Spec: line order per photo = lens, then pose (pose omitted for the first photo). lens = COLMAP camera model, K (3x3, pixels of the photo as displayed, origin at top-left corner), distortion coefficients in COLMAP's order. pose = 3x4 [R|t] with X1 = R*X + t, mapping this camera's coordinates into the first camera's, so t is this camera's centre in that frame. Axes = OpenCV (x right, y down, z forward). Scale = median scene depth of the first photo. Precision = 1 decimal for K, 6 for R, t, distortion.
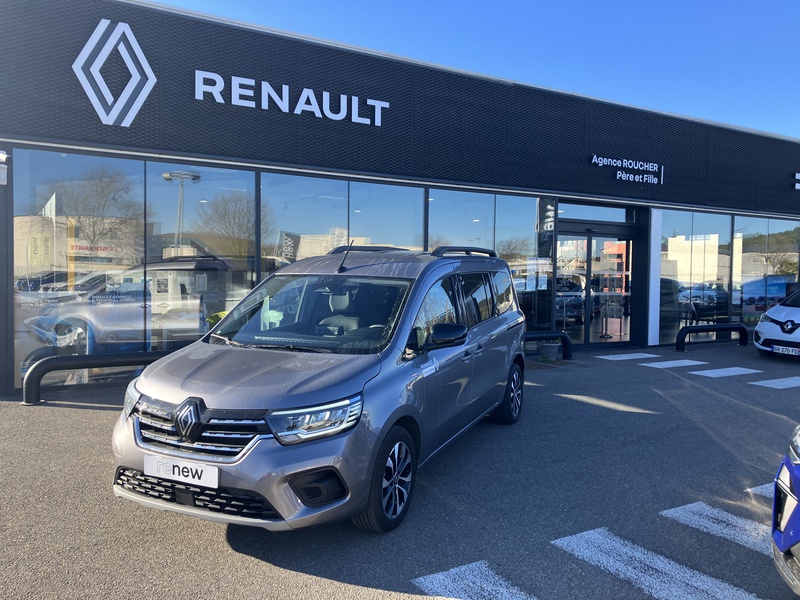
lens RADIAL K [[652.5, 0, 398.0], [0, 652.5, 294.5], [0, 0, 1]] dist [0.013372, -0.005265]
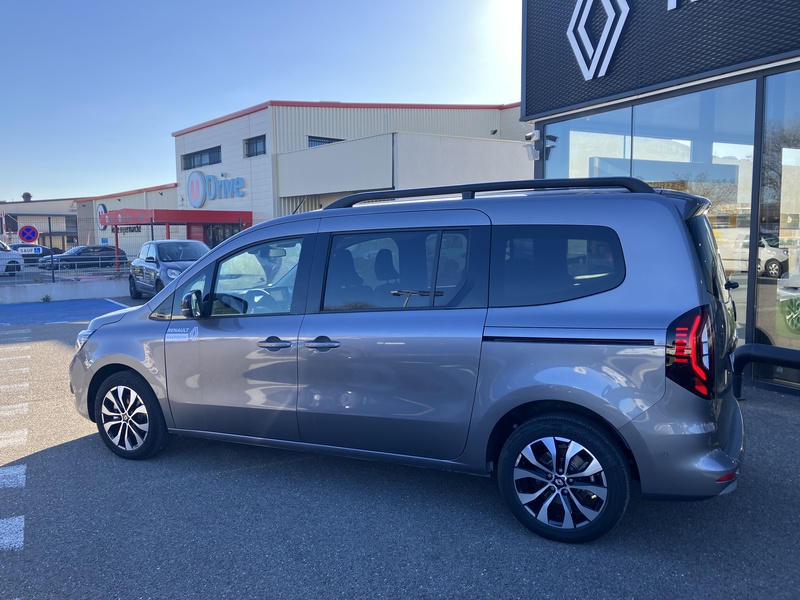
lens RADIAL K [[652.5, 0, 393.4], [0, 652.5, 300.0], [0, 0, 1]] dist [0.011858, 0.000181]
pose [[-0.044711, 0.087837, -0.995131, 0.556952], [-0.024439, 0.995733, 0.088989, -0.017005], [0.998701, 0.028299, -0.042374, 0.770436]]
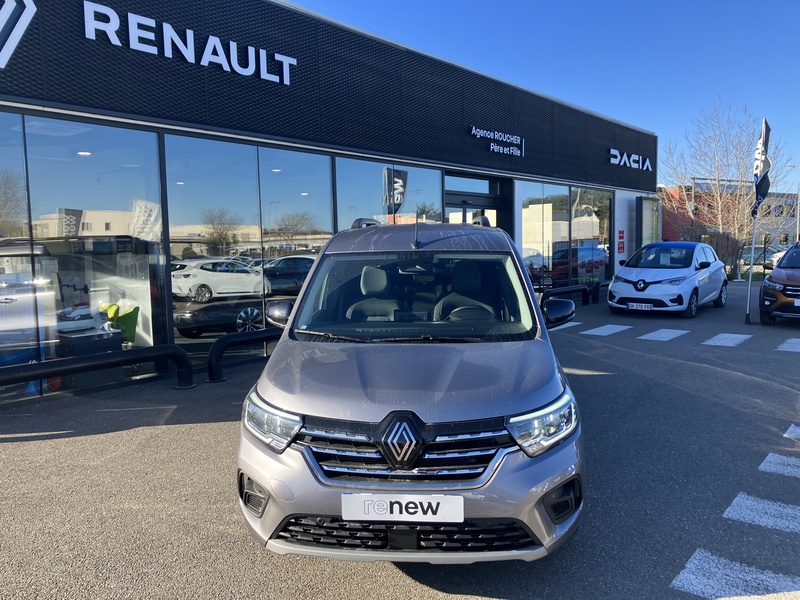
lens RADIAL K [[652.5, 0, 393.4], [0, 652.5, 300.0], [0, 0, 1]] dist [0.011858, 0.000181]
pose [[0.942525, -0.061128, 0.328496, -0.258145], [0.046123, 0.997514, 0.053287, -0.007629], [-0.330937, -0.035073, 0.943001, 0.125644]]
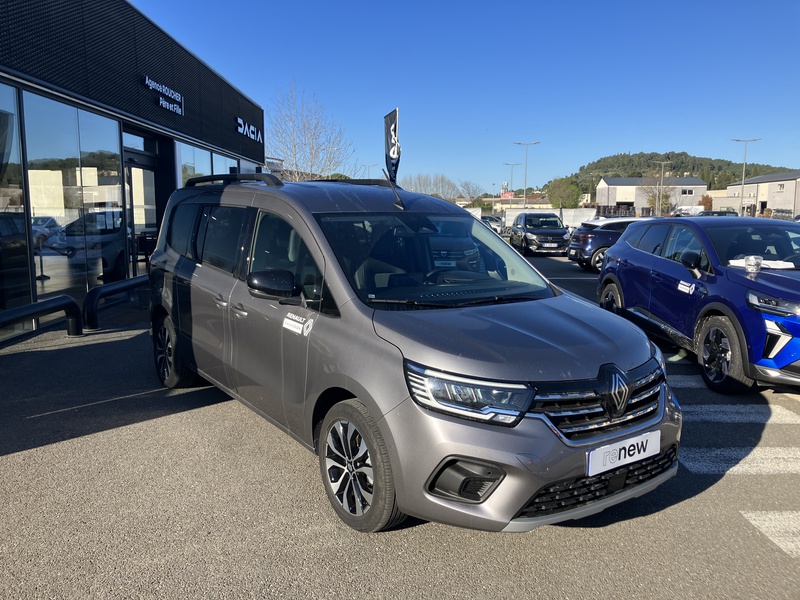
lens RADIAL K [[659.8, 0, 399.3], [0, 659.8, 281.5], [0, 0, 1]] dist [0.008043, 0.008497]
pose [[0.507035, -0.102662, 0.855790, -0.521521], [0.032929, 0.994464, 0.099788, -0.017337], [-0.861296, -0.022416, 0.507608, 0.366832]]
